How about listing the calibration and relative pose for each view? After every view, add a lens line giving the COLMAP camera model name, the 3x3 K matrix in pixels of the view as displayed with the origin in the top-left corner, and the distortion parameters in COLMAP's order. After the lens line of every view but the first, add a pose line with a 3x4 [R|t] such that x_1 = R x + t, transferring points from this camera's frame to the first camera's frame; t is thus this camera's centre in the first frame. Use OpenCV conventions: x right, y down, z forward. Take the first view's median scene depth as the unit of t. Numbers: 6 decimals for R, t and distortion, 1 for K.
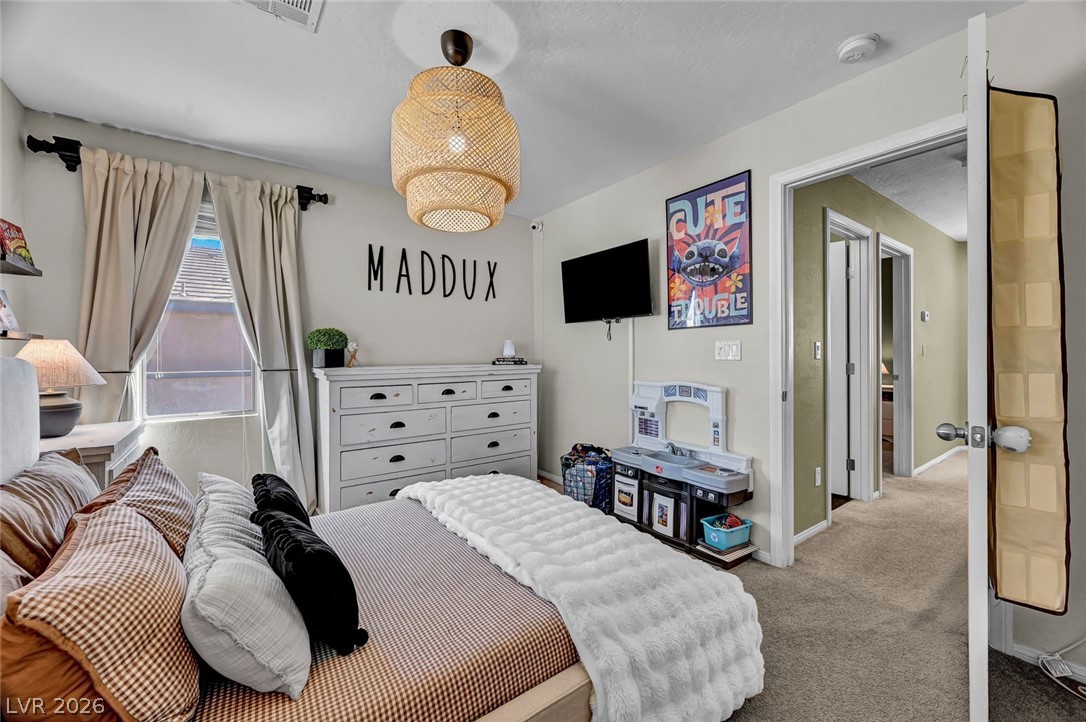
lens RADIAL K [[436.4, 0, 548.7], [0, 436.4, 357.4], [0, 0, 1]] dist [-0.000140, 0.000069]
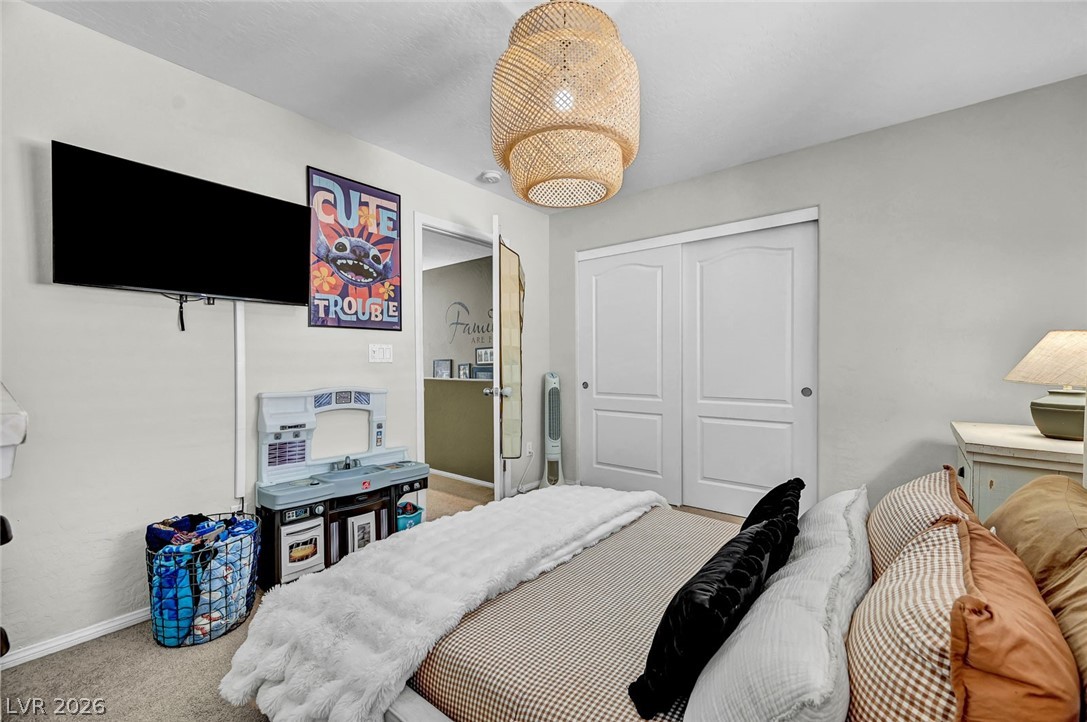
lens RADIAL K [[436.8, 0, 549.2], [0, 436.8, 357.4], [0, 0, 1]] dist [-0.000140, 0.000069]
pose [[-0.240093, -0.001104, 0.970749, -0.672061], [-0.007375, 0.999973, -0.000687, -0.007907], [-0.970722, -0.007324, -0.240094, 0.808871]]
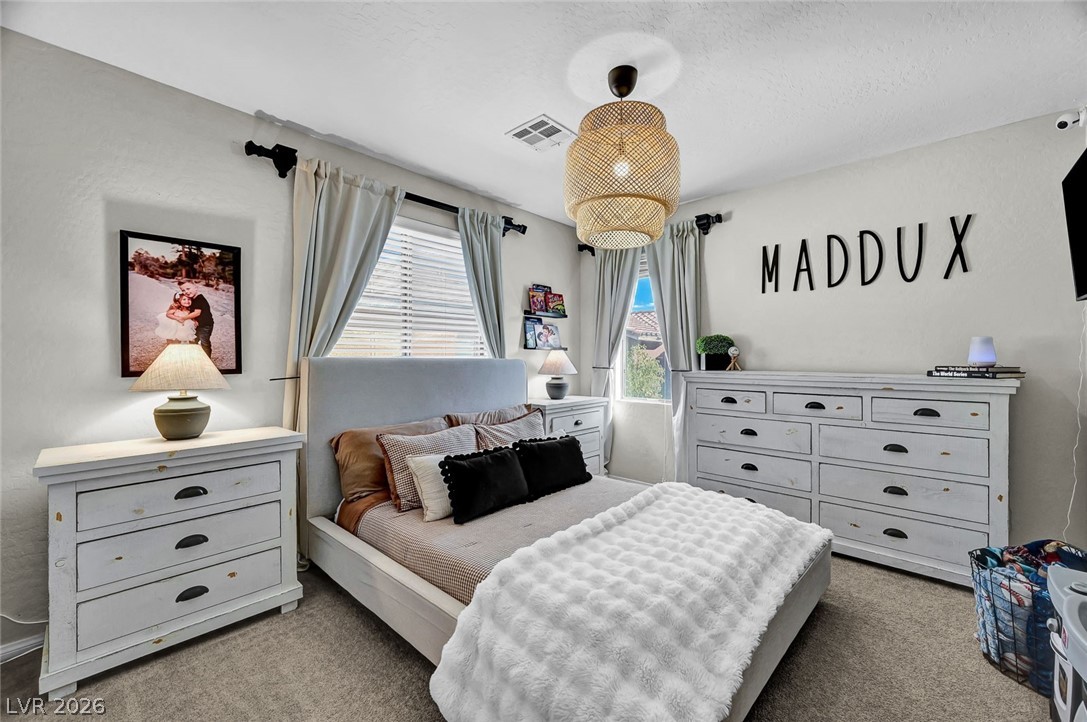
lens RADIAL K [[436.8, 0, 549.2], [0, 436.8, 357.4], [0, 0, 1]] dist [-0.000140, 0.000069]
pose [[0.188109, 0.007272, -0.982121, 0.550475], [-0.010383, 0.999931, 0.005416, -0.012023], [0.982093, 0.009179, 0.188171, 0.406501]]
